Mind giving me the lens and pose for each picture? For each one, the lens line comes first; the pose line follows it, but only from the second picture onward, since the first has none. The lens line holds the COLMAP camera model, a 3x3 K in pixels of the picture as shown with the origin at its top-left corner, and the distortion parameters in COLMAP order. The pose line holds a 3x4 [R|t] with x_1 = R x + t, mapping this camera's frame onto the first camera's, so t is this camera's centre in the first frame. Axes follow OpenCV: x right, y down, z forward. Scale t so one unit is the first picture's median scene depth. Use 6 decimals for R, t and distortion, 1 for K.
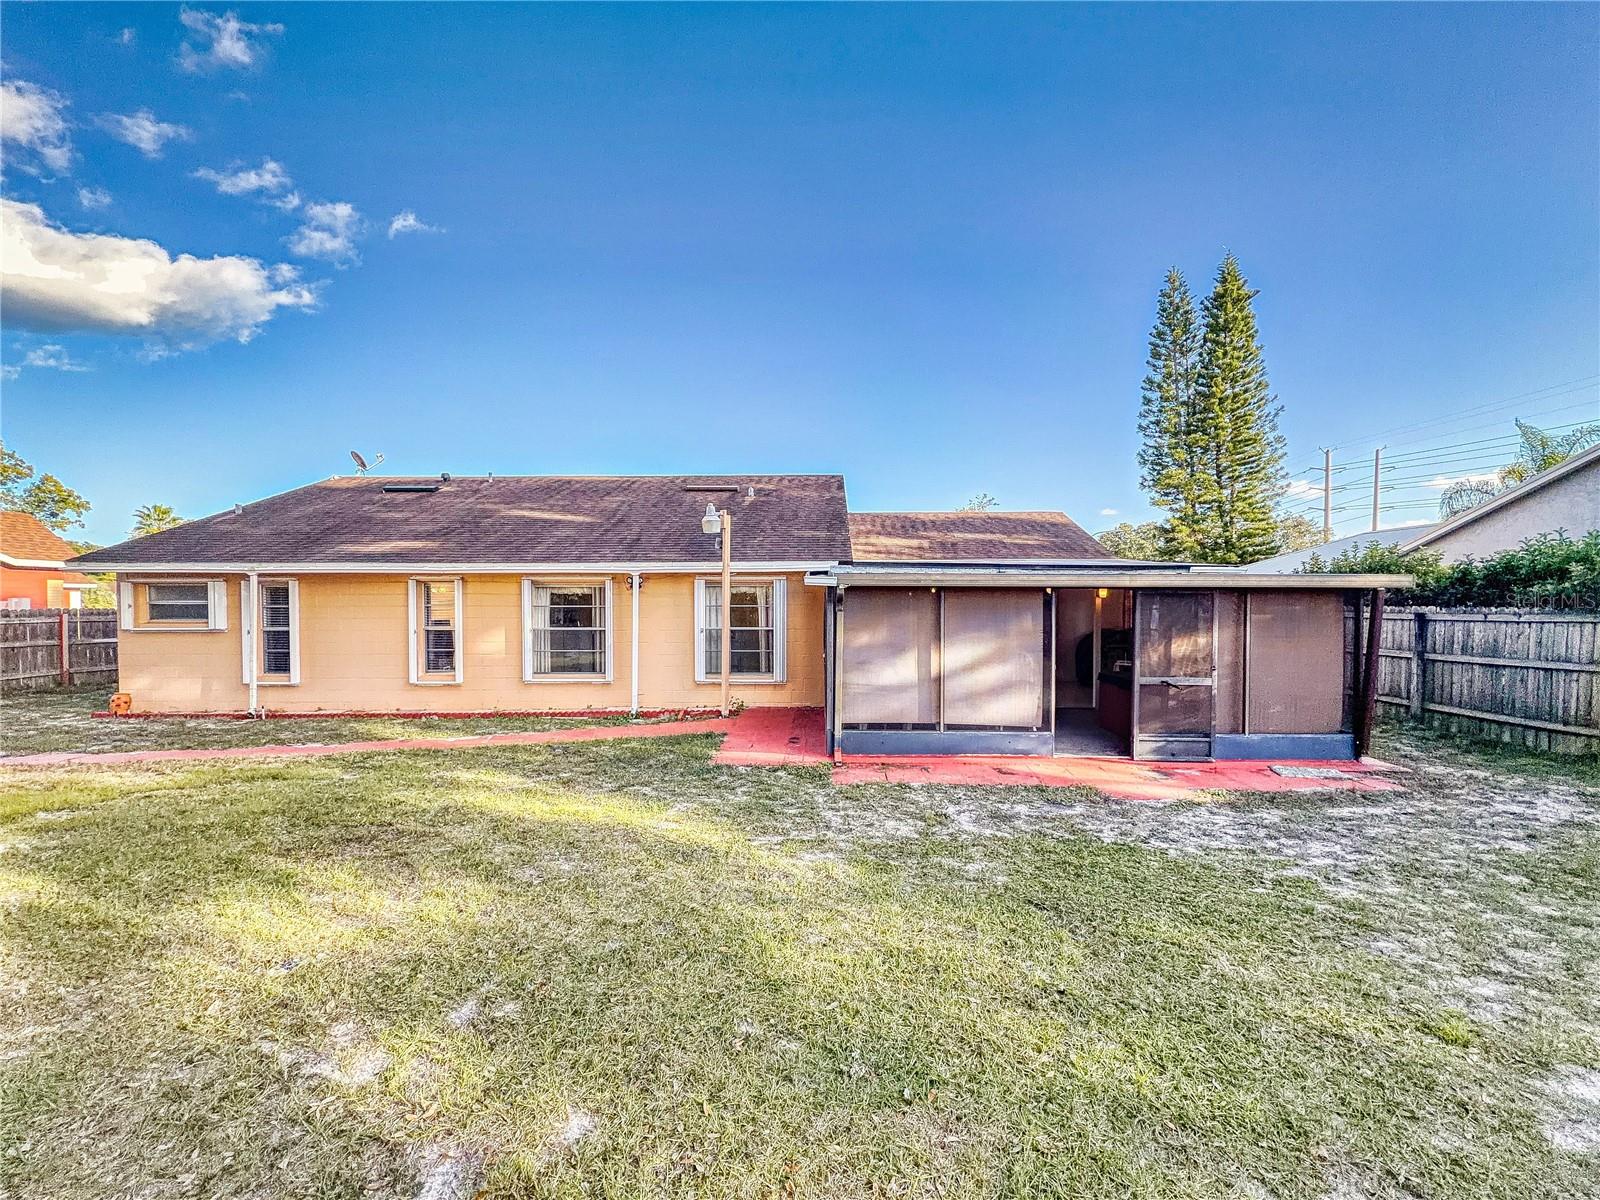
lens RADIAL K [[646.1, 0, 799.1], [0, 646.1, 648.4], [0, 0, 1]] dist [0.000191, -0.000067]
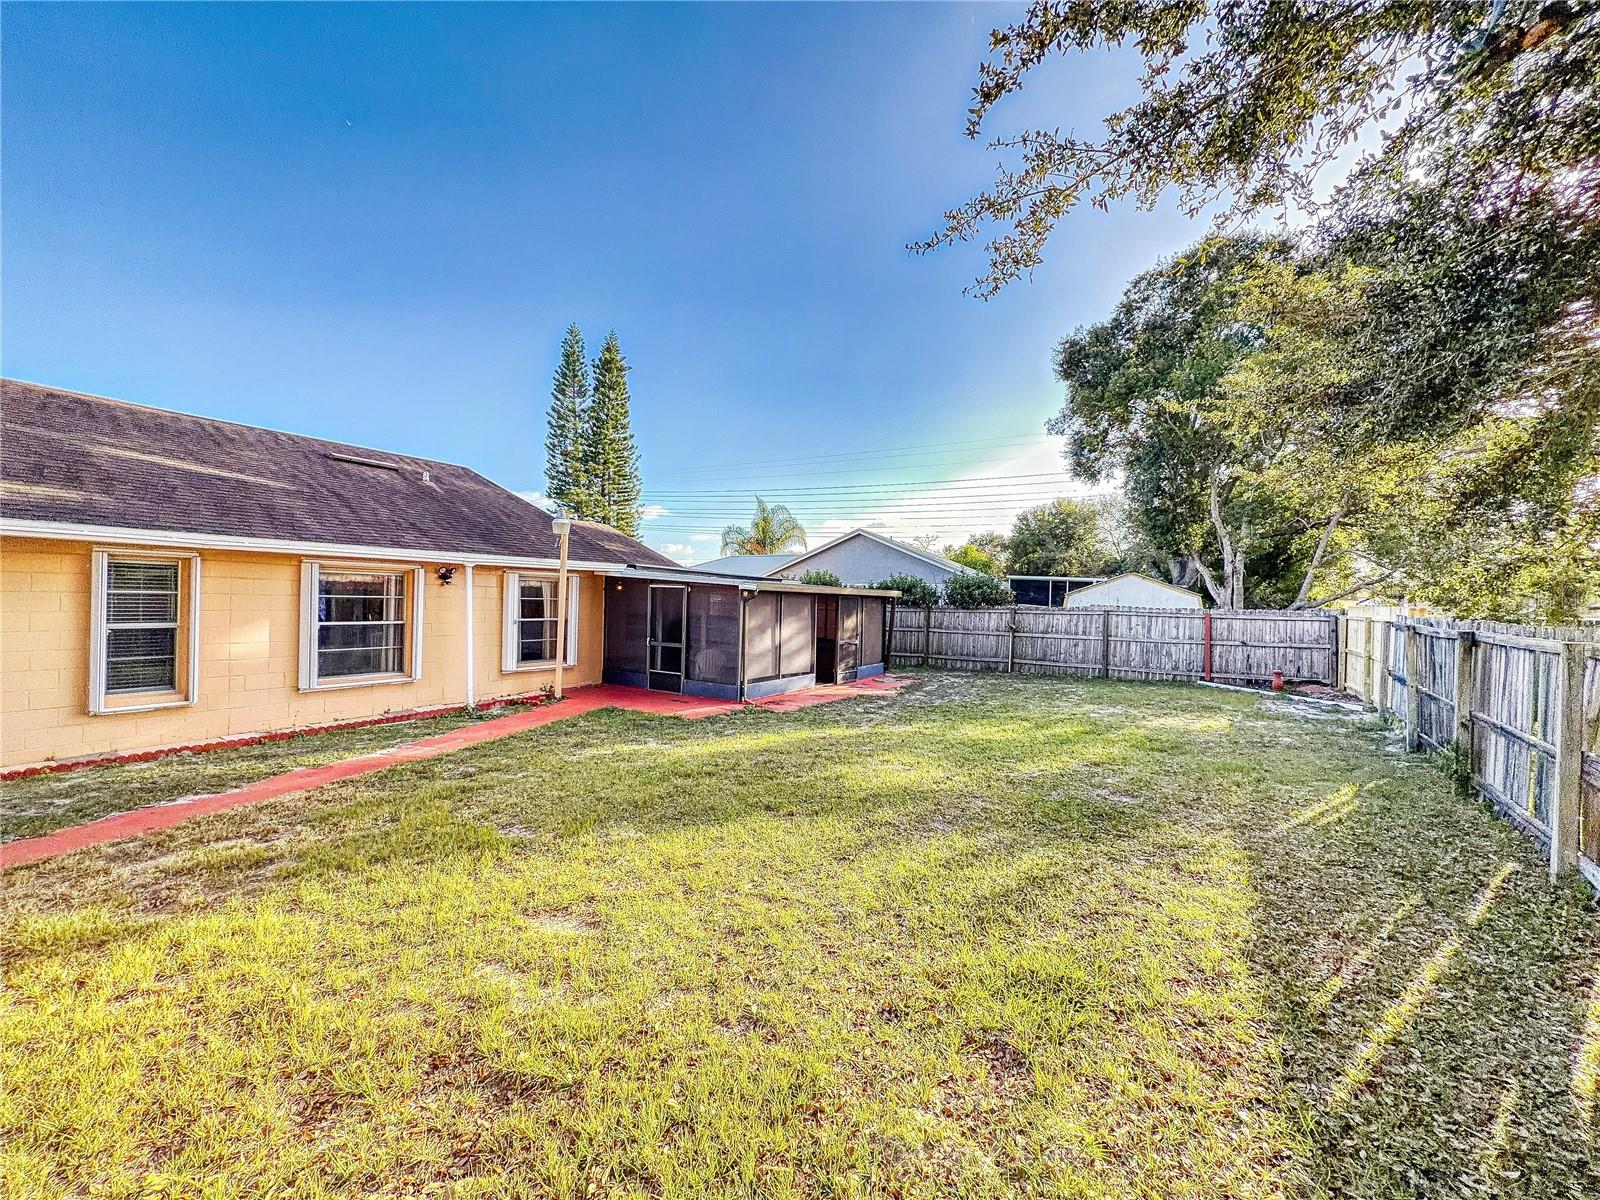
lens RADIAL K [[645.3, 0, 800.0], [0, 645.3, 600.0], [0, 0, 1]] dist [0.000281, 0.000018]
pose [[0.531466, 0.012579, 0.846986, -0.780031], [0.041019, 0.998335, -0.040565, -0.001512], [-0.846086, 0.056301, 0.530065, 0.054081]]
